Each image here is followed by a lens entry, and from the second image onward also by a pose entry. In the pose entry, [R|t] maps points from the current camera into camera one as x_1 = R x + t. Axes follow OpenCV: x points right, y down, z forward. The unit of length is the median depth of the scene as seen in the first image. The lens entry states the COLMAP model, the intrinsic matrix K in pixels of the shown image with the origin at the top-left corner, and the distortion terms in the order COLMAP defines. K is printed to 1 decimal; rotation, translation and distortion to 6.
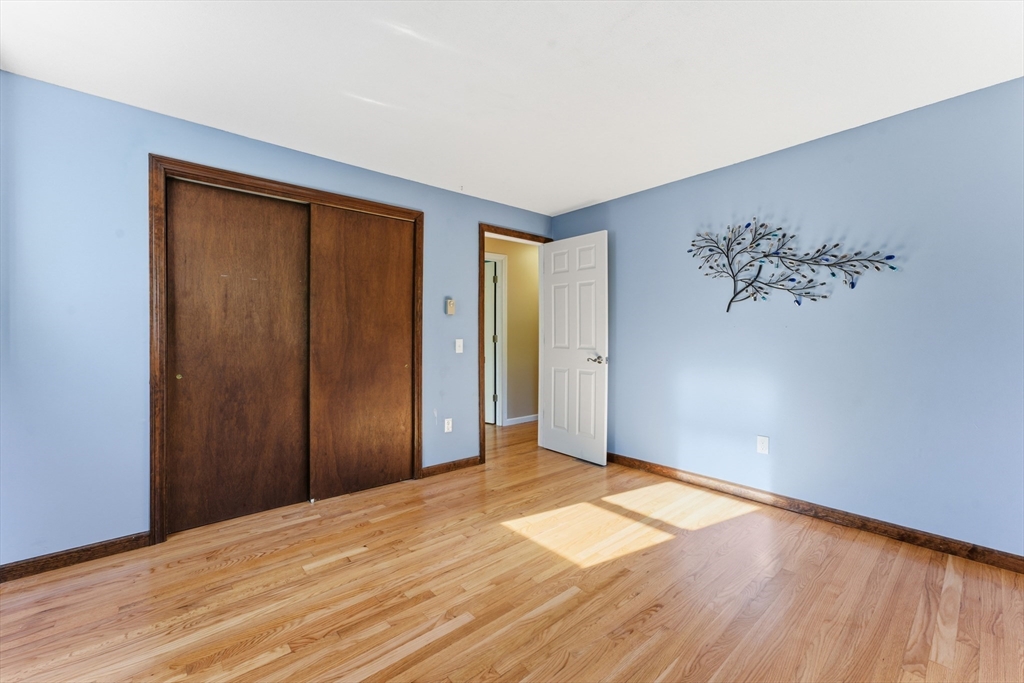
lens RADIAL K [[415.3, 0, 517.3], [0, 415.3, 341.1], [0, 0, 1]] dist [-0.002410, 0.001279]
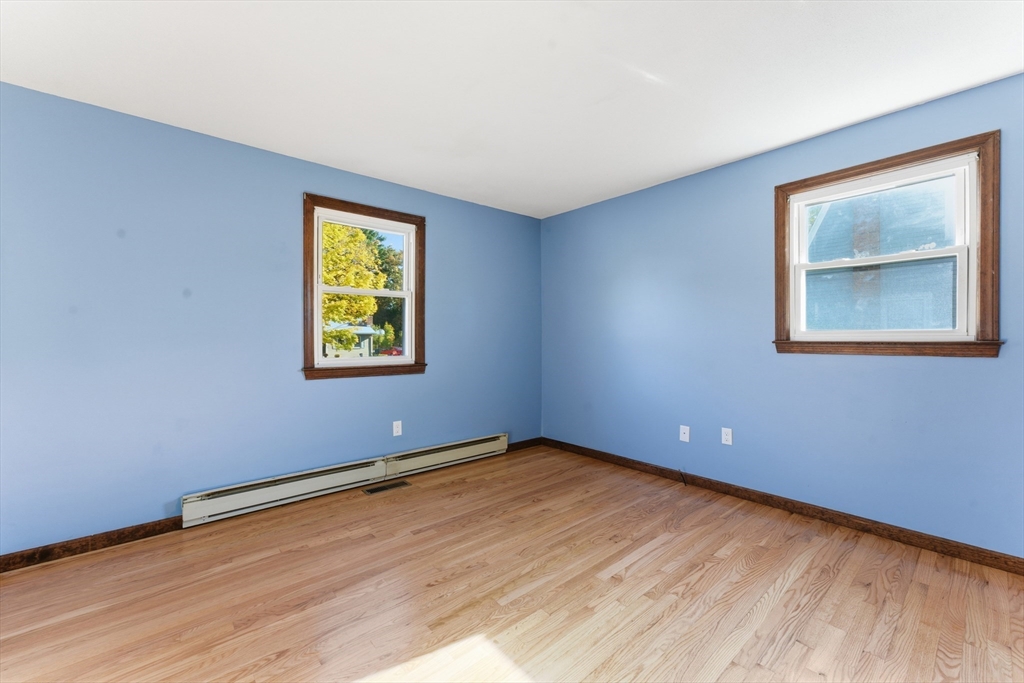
lens RADIAL K [[415.3, 0, 515.9], [0, 415.3, 336.6], [0, 0, 1]] dist [-0.002410, 0.001279]
pose [[-0.999983, 0.004144, 0.004156, 0.109636], [0.004214, 0.999845, 0.017107, -0.030469], [-0.004084, 0.017125, -0.999845, 2.076142]]
